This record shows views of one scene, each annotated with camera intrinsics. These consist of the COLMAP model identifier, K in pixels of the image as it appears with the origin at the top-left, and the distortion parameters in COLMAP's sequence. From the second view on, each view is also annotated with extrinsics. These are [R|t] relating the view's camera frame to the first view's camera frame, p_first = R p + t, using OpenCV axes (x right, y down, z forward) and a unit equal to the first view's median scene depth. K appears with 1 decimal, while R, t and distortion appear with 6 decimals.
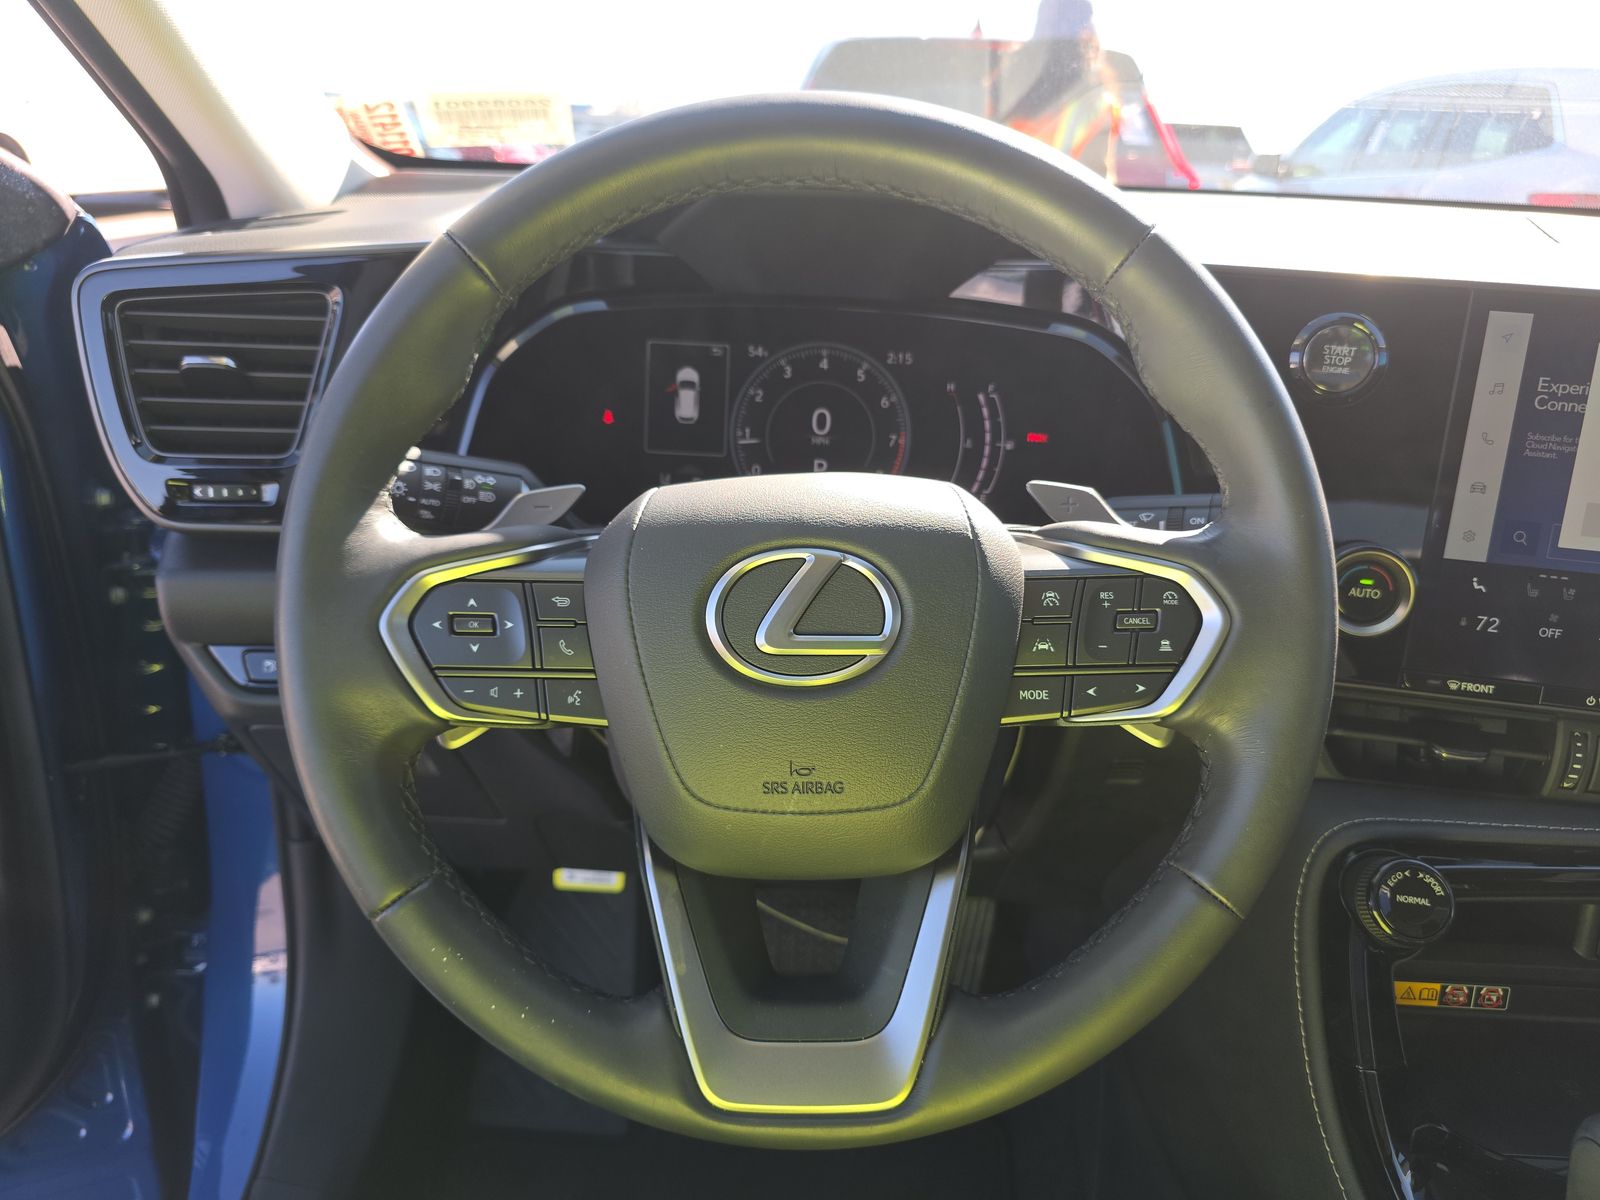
lens RADIAL K [[1076.9, 0, 800.0], [0, 1076.9, 600.0], [0, 0, 1]] dist [-0.006802, -0.003582]
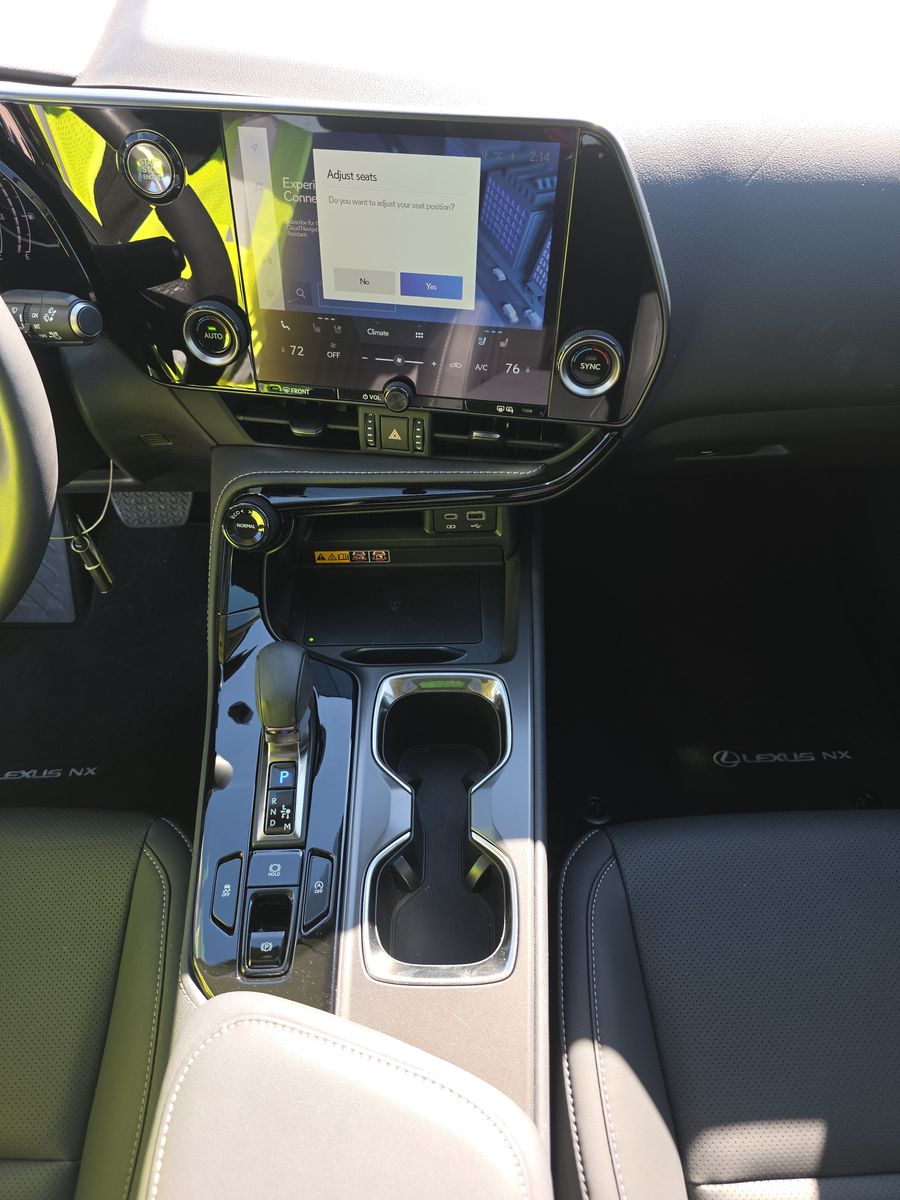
lens RADIAL K [[807.7, 0, 450.0], [0, 807.7, 600.0], [0, 0, 1]] dist [-0.006802, -0.003582]
pose [[0.997614, -0.066865, -0.017209, 0.862926], [0.066706, 0.869098, 0.490122, -0.221858], [-0.017815, -0.490100, 0.871484, -0.193662]]
